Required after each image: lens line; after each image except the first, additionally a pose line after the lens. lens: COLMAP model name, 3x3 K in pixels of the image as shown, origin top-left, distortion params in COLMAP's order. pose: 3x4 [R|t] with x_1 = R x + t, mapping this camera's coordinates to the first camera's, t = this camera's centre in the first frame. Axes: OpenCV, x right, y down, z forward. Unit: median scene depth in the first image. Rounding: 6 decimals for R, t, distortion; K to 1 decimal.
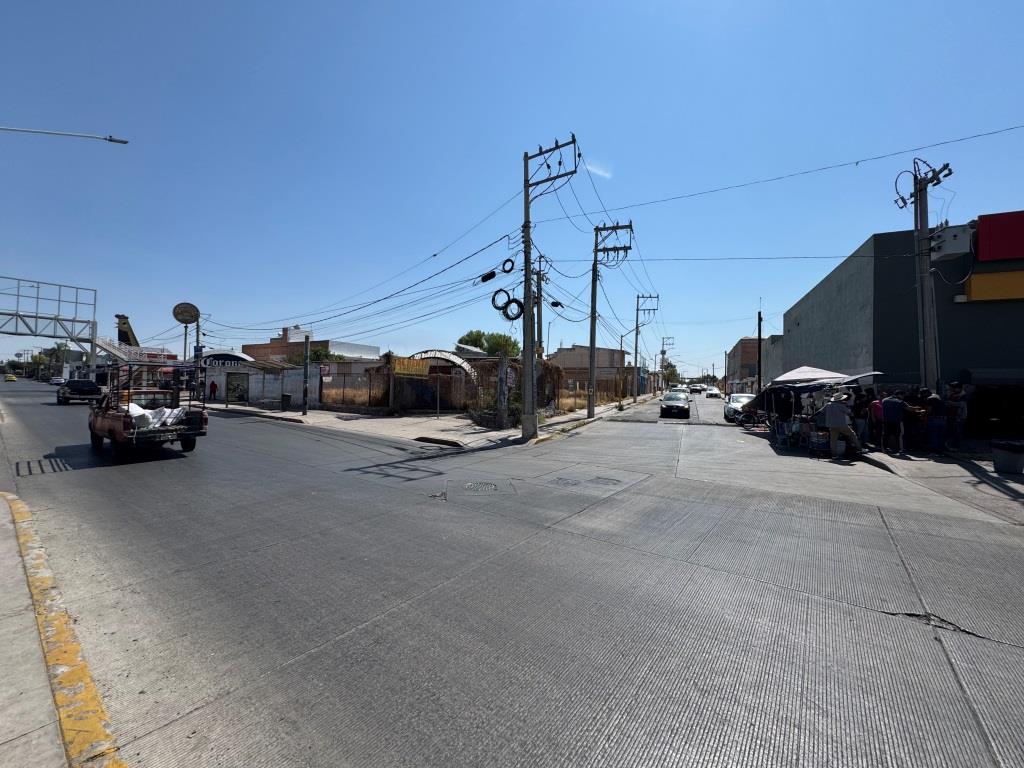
lens RADIAL K [[406.5, 0, 512.0], [0, 406.5, 384.0], [0, 0, 1]] dist [-0.002020, 0.000213]
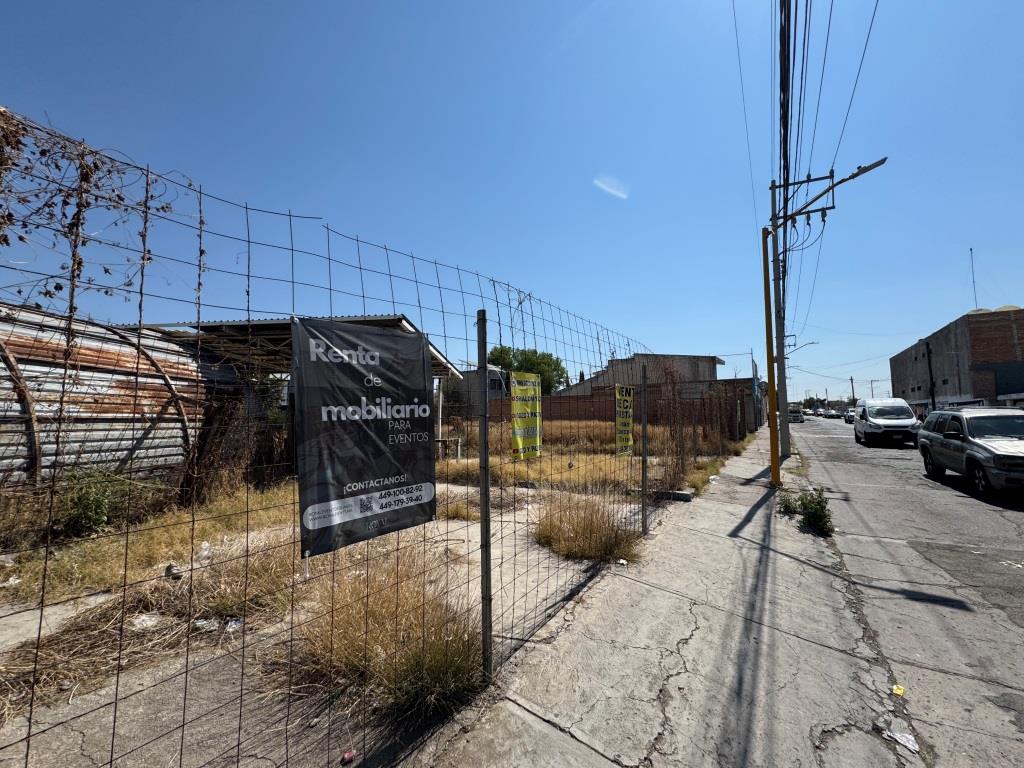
lens RADIAL K [[406.9, 0, 512.0], [0, 406.9, 384.0], [0, 0, 1]] dist [-0.001862, 0.000321]
pose [[0.986576, -0.036085, -0.159268, 0.195081], [0.023501, 0.996502, -0.080197, 0.007635], [0.161604, 0.075377, 0.983973, 0.997097]]
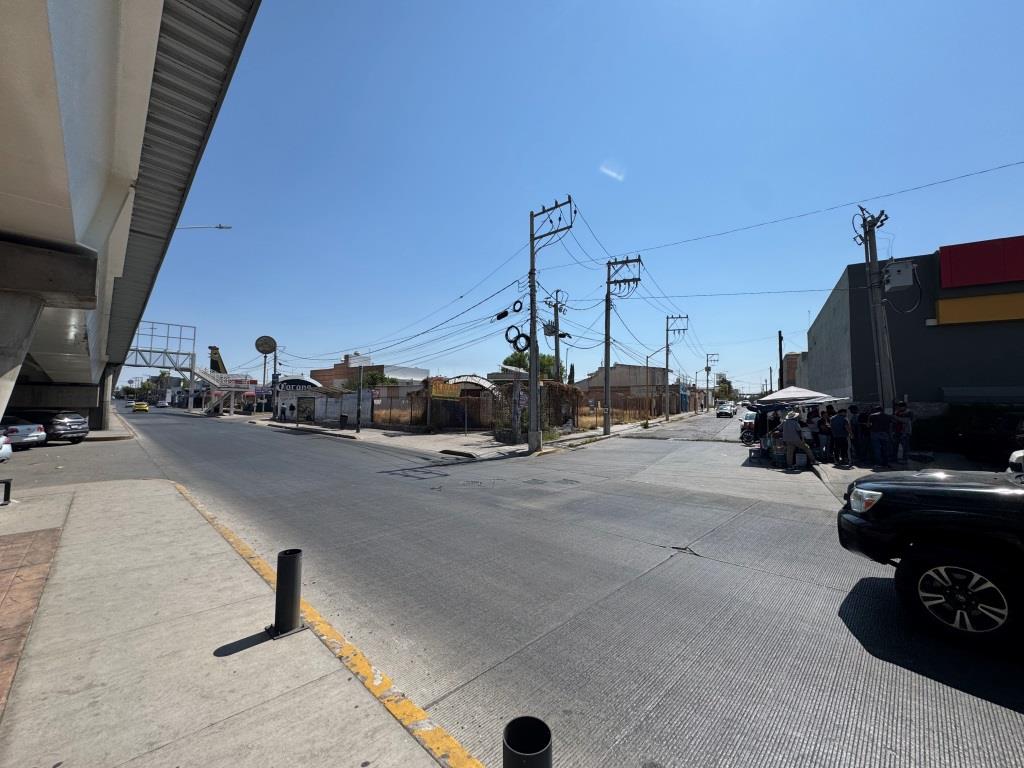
lens RADIAL K [[406.5, 0, 512.0], [0, 406.5, 384.0], [0, 0, 1]] dist [-0.002020, 0.000213]
pose [[0.991991, -0.016250, -0.125263, 0.076505], [0.010575, 0.998893, -0.045835, -0.005247], [0.125869, 0.044143, 0.991064, -0.111140]]
